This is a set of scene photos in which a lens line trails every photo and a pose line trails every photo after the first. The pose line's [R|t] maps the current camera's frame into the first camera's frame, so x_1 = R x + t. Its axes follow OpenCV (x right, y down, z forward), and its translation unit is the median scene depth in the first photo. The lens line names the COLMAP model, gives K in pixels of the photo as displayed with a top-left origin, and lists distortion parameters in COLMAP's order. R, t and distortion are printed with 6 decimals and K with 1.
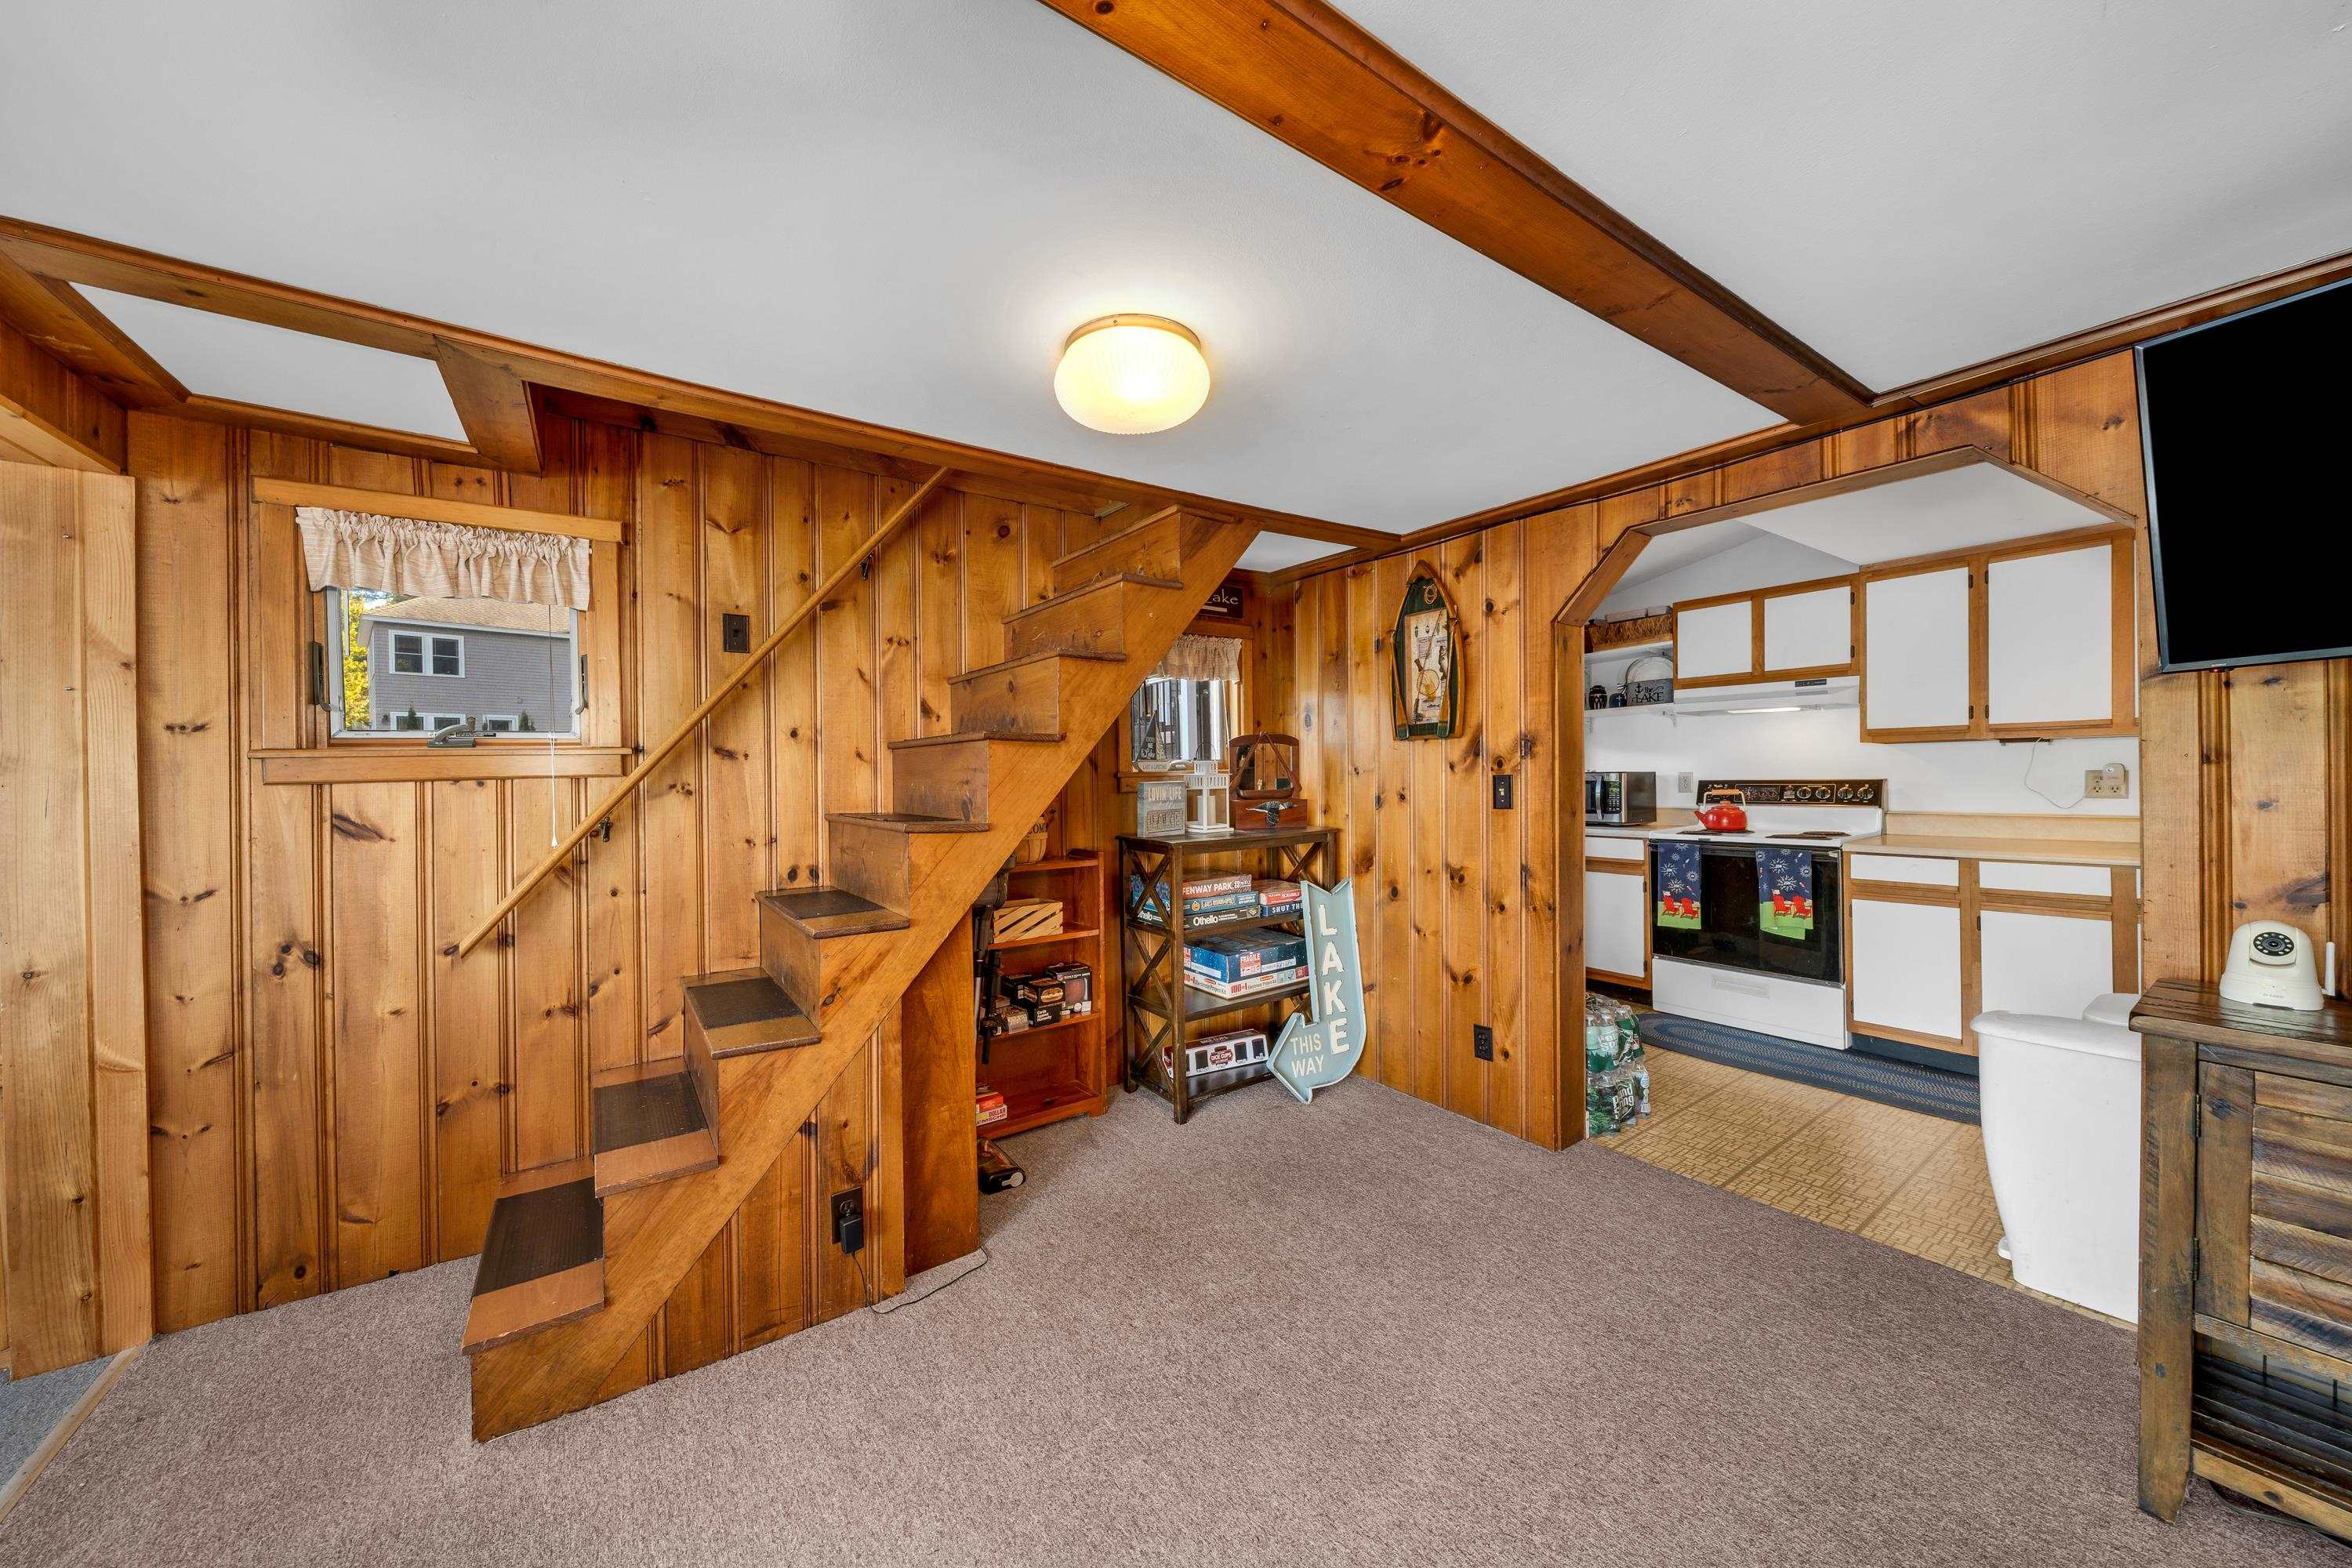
lens RADIAL K [[811.2, 0, 1141.6], [0, 811.2, 778.8], [0, 0, 1]] dist [-0.006384, 0.000114]
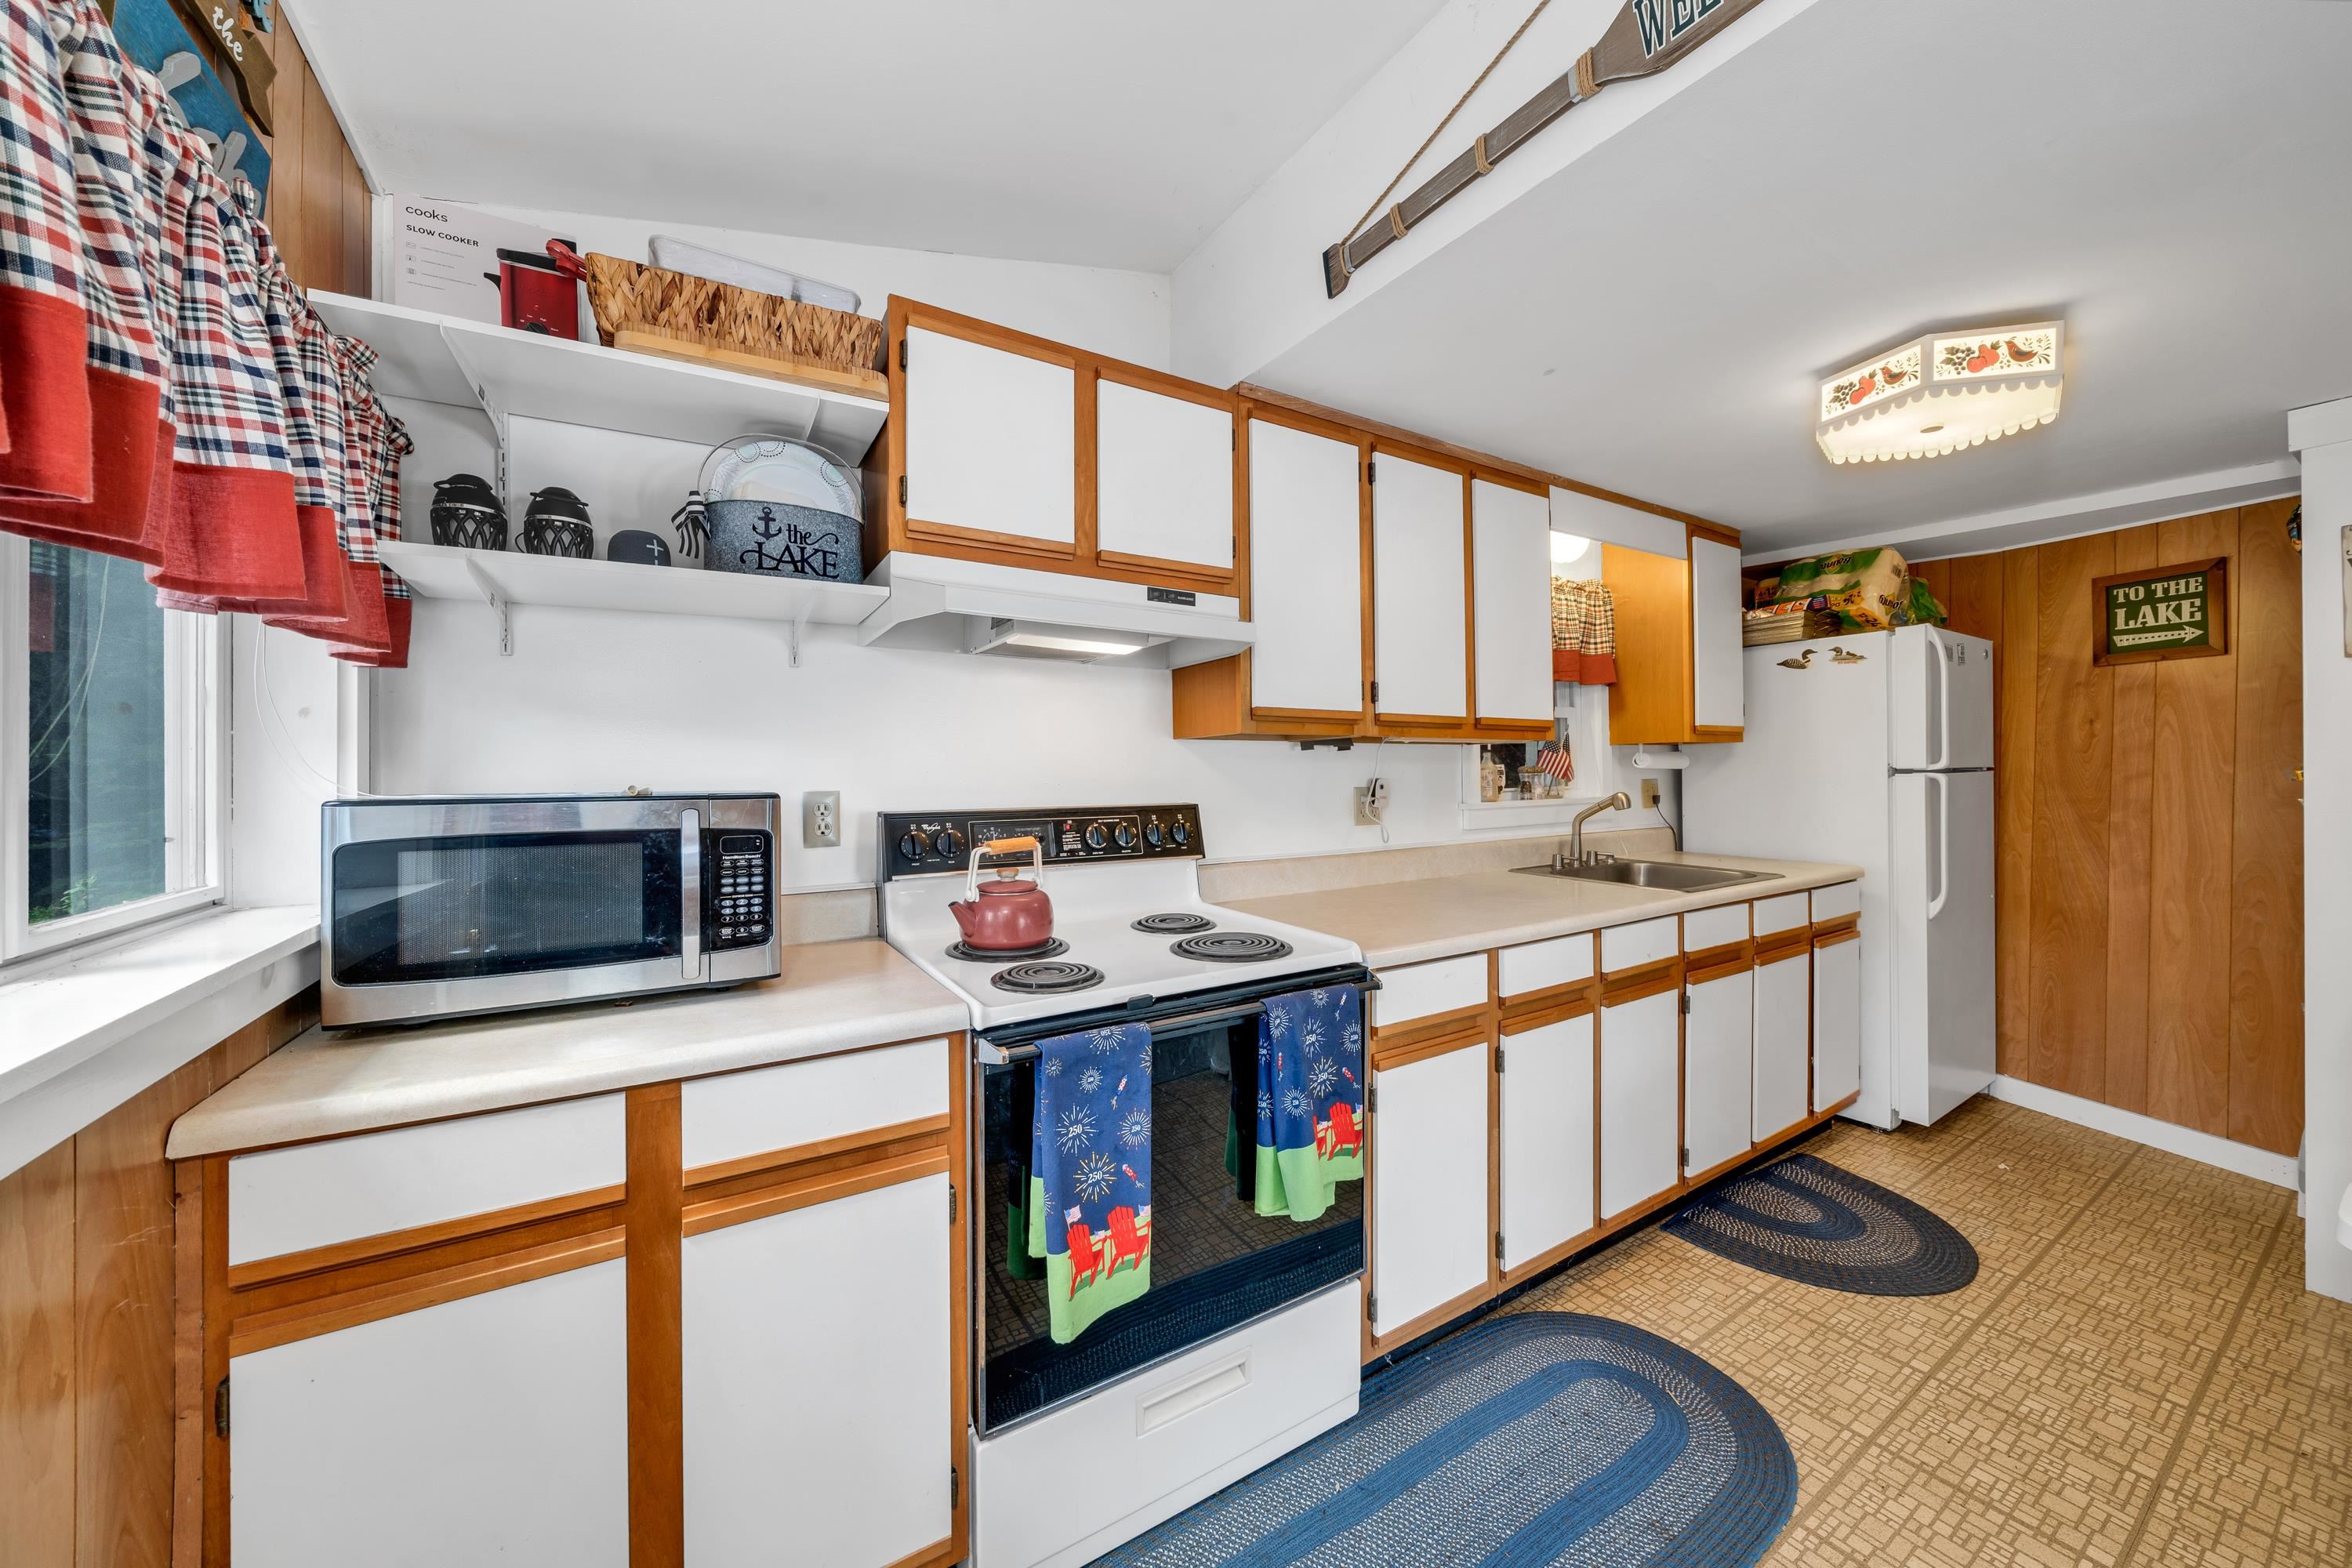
lens RADIAL K [[811.2, 0, 1171.4], [0, 811.2, 776.9], [0, 0, 1]] dist [-0.006384, 0.000114]
pose [[0.043529, 0.008826, 0.999013, 0.423376], [0.005448, 0.999944, -0.009071, -0.014999], [-0.999037, 0.005838, 0.043479, 1.119448]]
